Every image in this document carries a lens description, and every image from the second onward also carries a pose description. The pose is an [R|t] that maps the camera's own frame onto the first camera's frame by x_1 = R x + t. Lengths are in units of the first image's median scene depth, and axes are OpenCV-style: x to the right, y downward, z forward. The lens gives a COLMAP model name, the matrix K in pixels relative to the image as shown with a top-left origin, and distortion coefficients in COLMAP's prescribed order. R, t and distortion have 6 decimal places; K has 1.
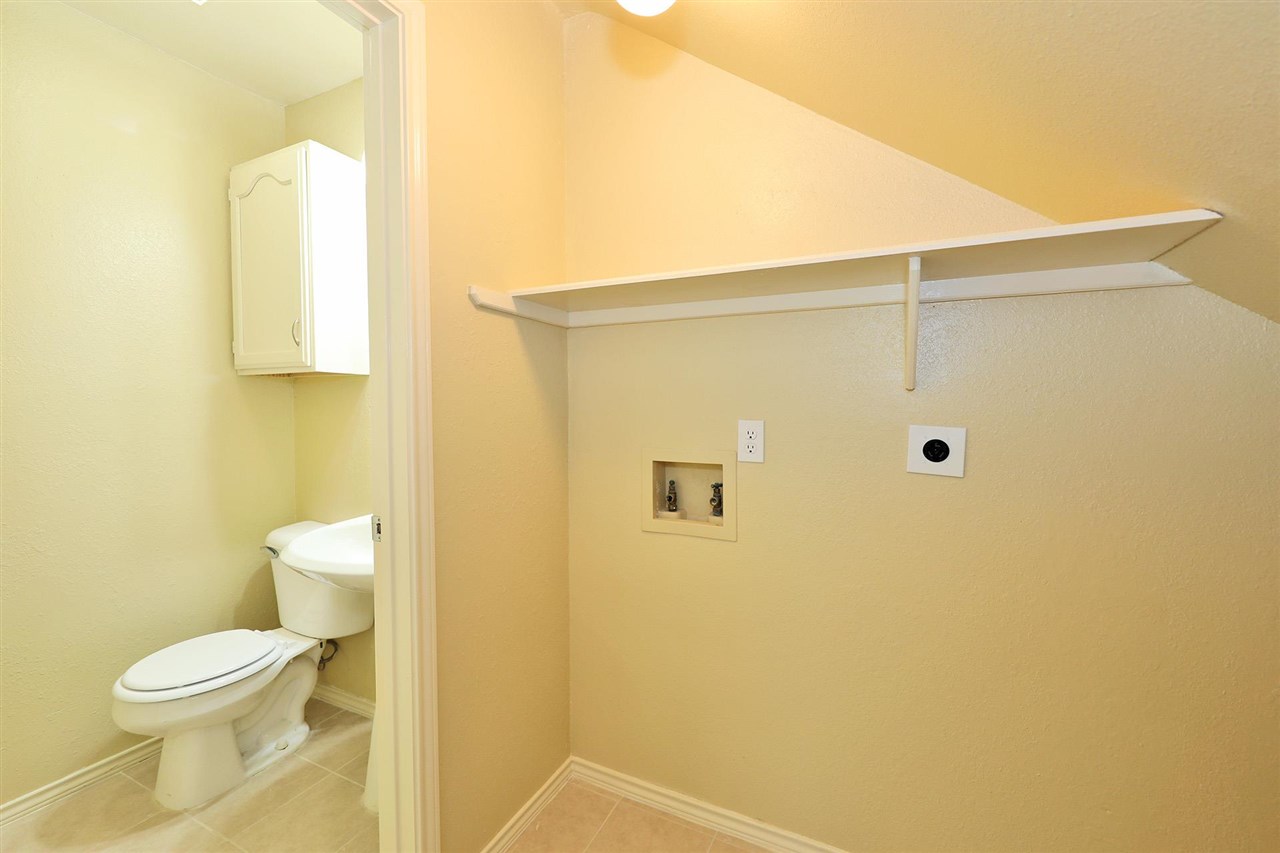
lens RADIAL K [[514.4, 0, 642.3], [0, 514.4, 418.6], [0, 0, 1]] dist [0.007461, -0.011674]
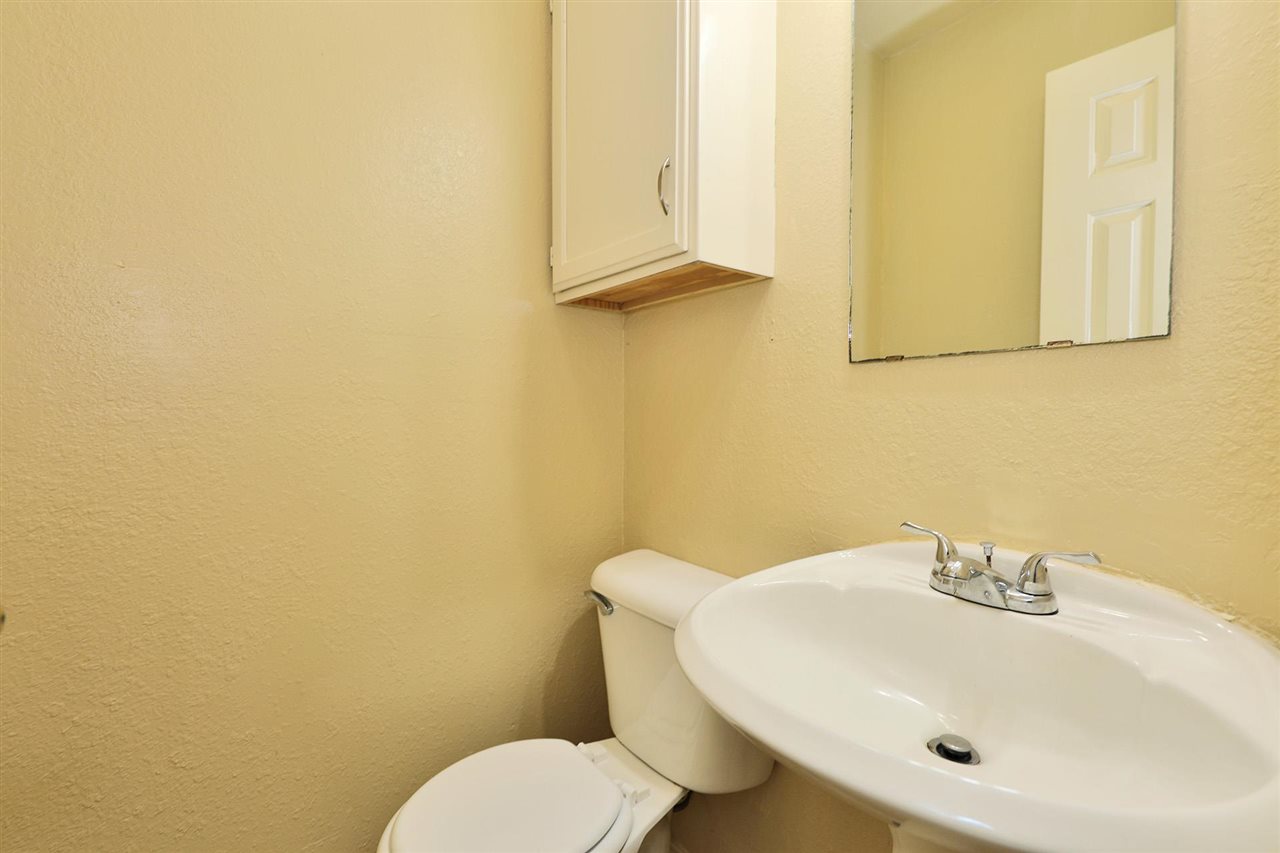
lens RADIAL K [[586.3, 0, 621.7], [0, 586.3, 430.2], [0, 0, 1]] dist [0.011898, -0.006109]
pose [[0.888641, 0.011514, -0.458460, -0.475343], [-0.013564, 0.999907, -0.001179, 0.078986], [0.458404, 0.007266, 0.888714, 0.503424]]
